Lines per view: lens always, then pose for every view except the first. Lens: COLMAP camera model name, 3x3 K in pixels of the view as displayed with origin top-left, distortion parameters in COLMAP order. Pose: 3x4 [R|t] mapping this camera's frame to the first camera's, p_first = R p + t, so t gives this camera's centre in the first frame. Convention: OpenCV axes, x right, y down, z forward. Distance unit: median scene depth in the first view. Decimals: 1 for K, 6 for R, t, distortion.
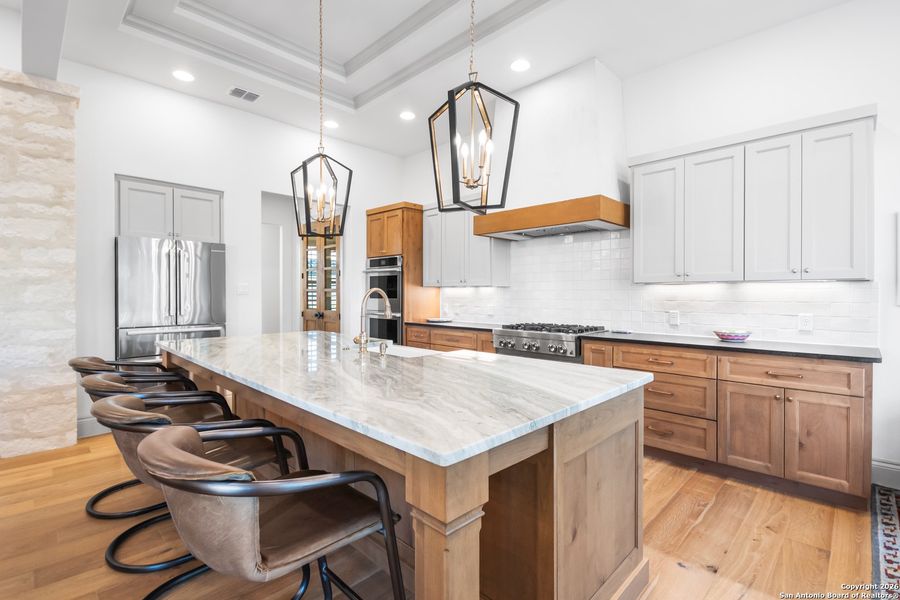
lens RADIAL K [[416.1, 0, 452.9], [0, 416.1, 294.8], [0, 0, 1]] dist [-0.000385, -0.001630]
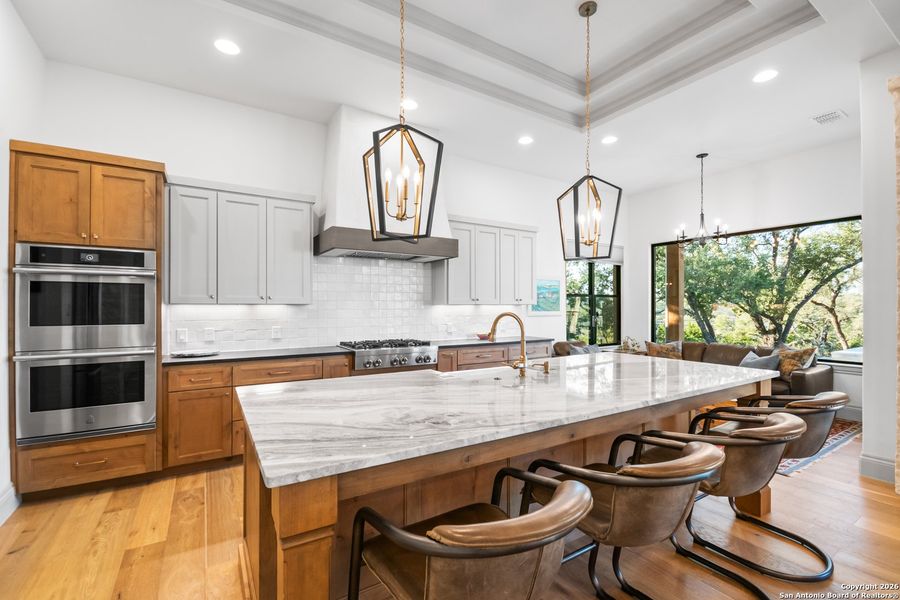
lens RADIAL K [[400.7, 0, 450.0], [0, 400.7, 302.4], [0, 0, 1]] dist [0.006005, -0.005790]
pose [[0.233967, 0.008743, 0.972205, -0.914775], [0.004090, 0.999942, -0.009976, -0.021565], [-0.972236, 0.006310, 0.233918, 0.717226]]
